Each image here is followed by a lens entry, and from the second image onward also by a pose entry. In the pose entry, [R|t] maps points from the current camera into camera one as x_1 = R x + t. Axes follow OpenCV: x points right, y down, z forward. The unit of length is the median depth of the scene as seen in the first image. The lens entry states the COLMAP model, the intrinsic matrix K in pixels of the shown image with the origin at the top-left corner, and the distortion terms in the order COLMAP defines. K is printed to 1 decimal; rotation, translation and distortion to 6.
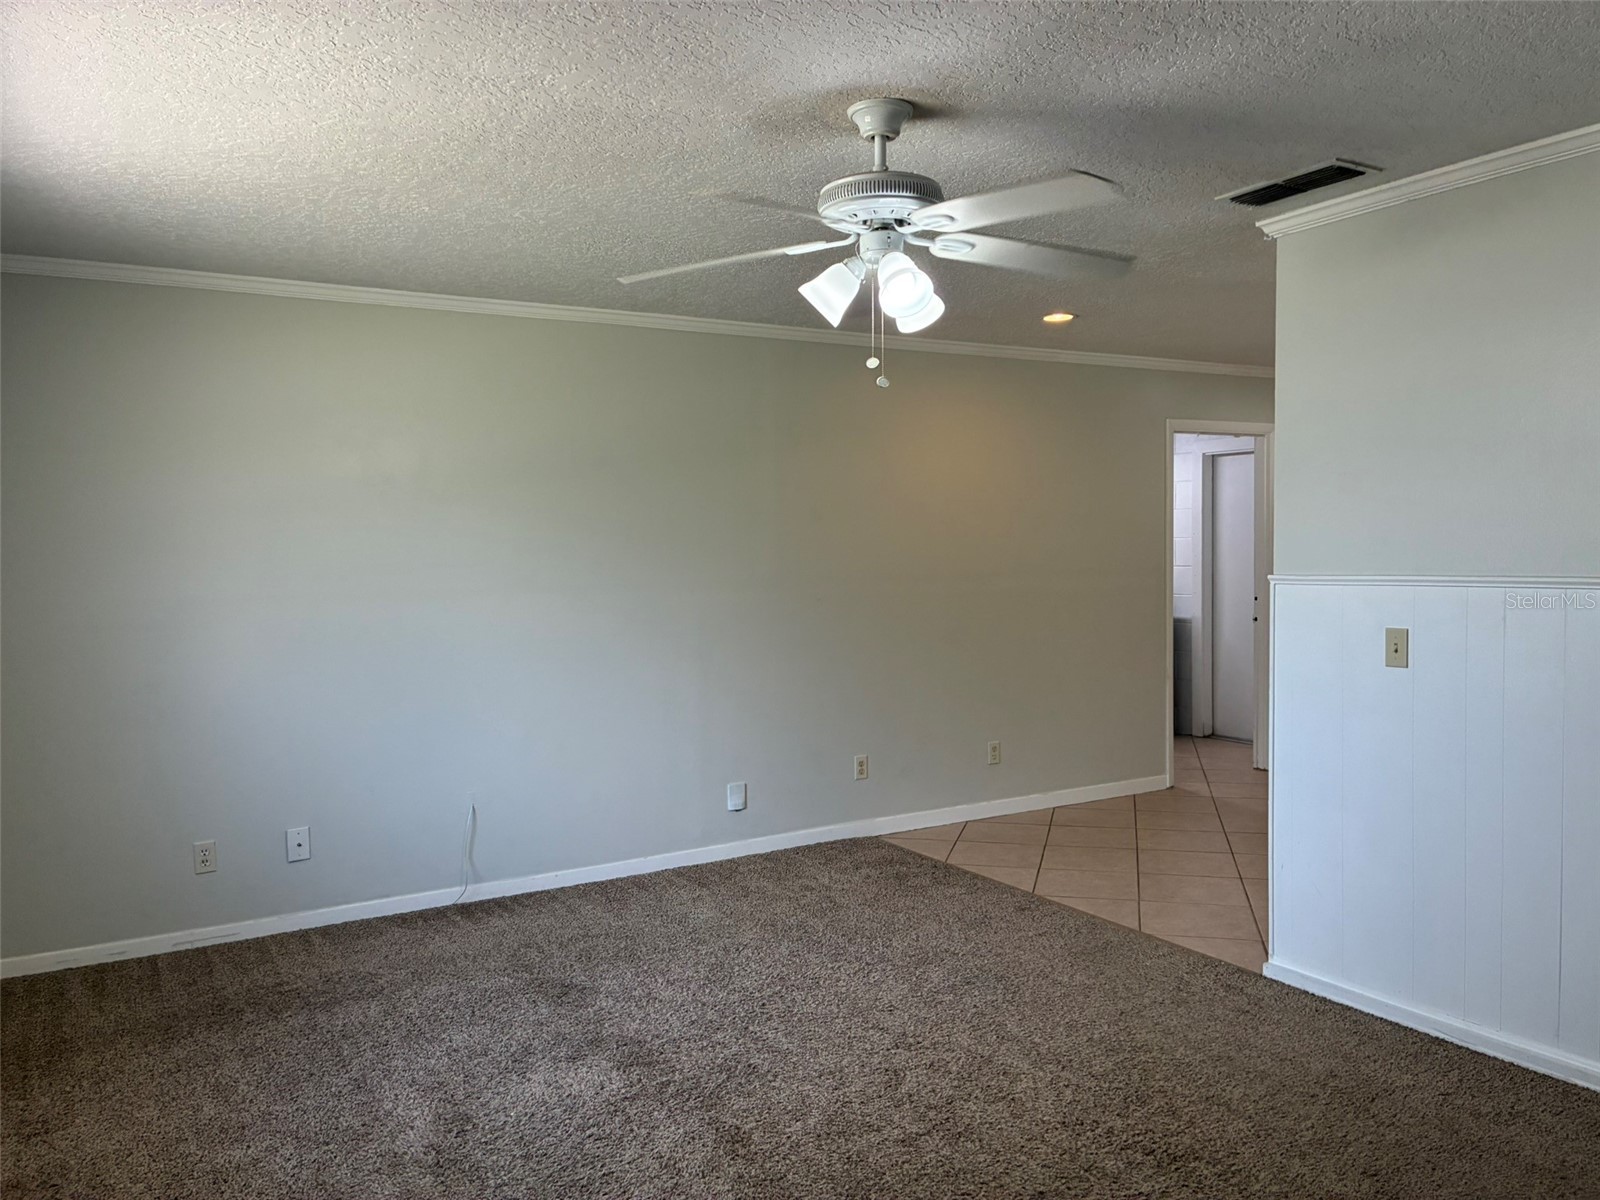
lens RADIAL K [[1223.1, 0, 804.1], [0, 1223.1, 599.8], [0, 0, 1]] dist [0.052245, -0.062156]
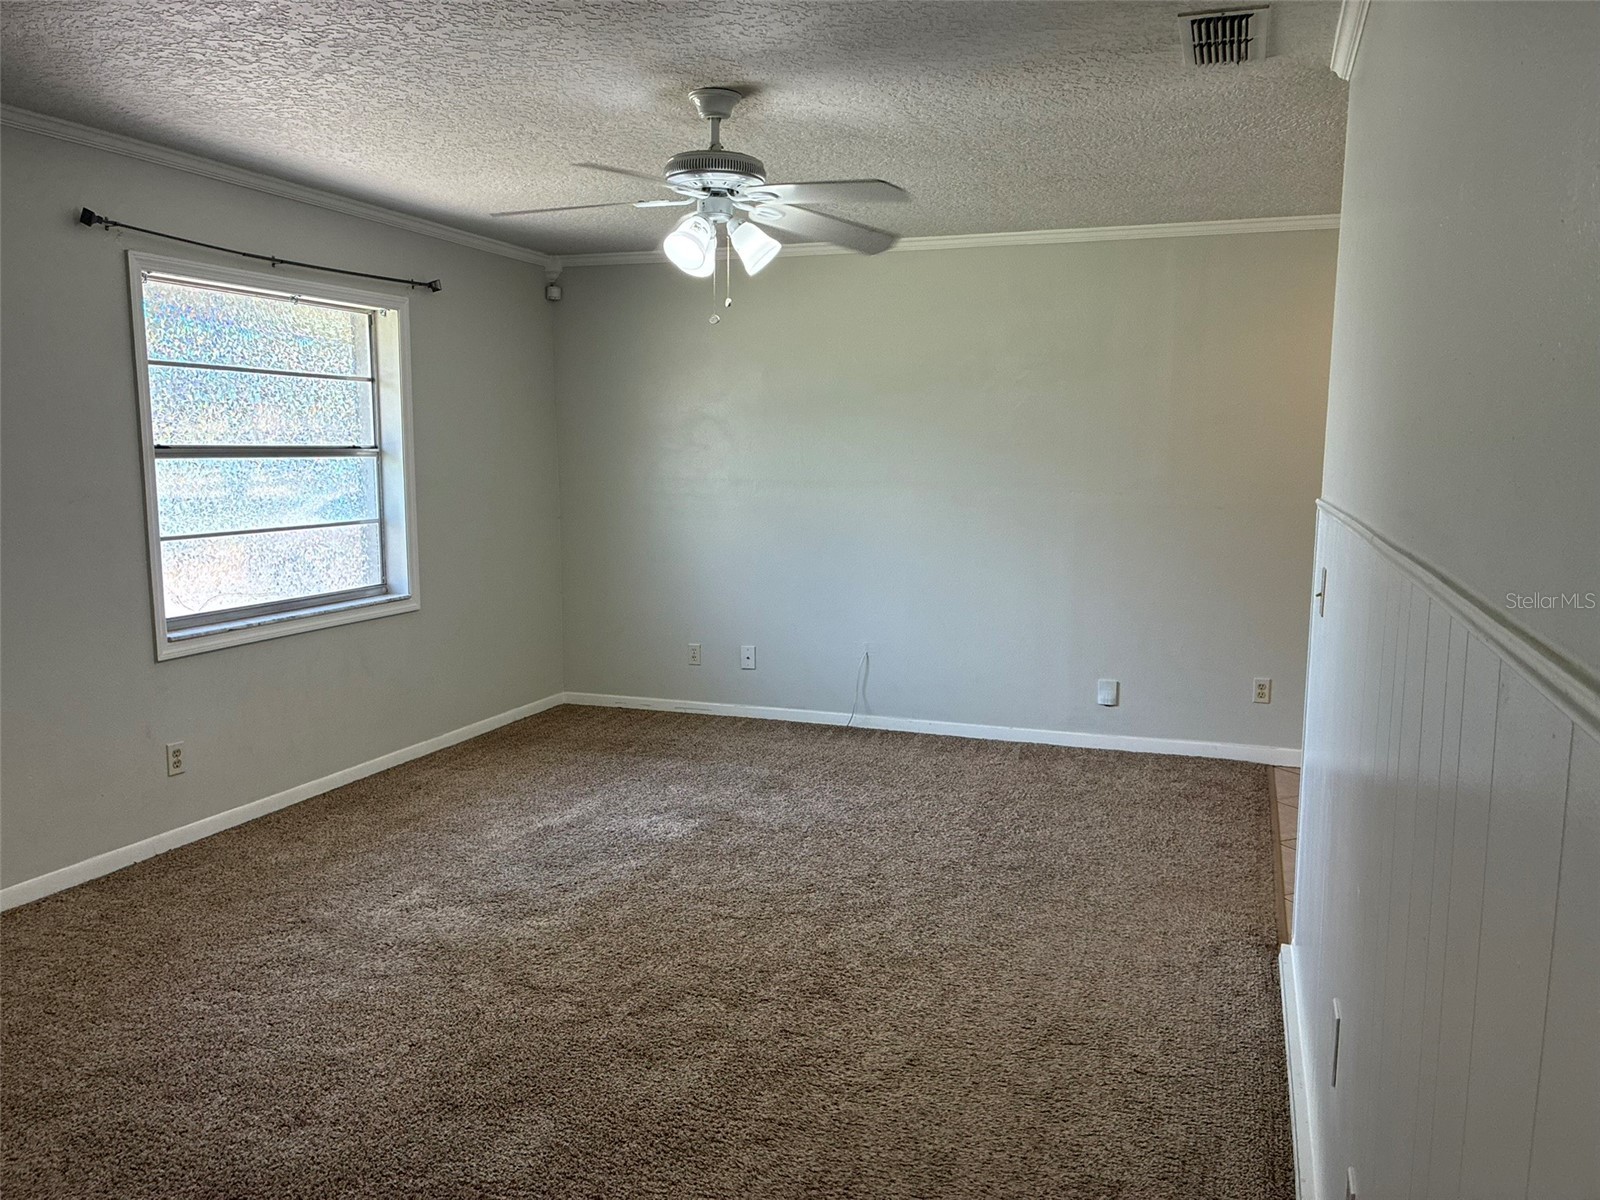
lens RADIAL K [[1223.1, 0, 807.9], [0, 1223.1, 597.1], [0, 0, 1]] dist [0.052245, -0.062156]
pose [[0.643636, 0.116383, -0.756431, 0.670164], [-0.053983, 0.992812, 0.106818, -0.020858], [0.763426, -0.027917, 0.645292, 0.158253]]
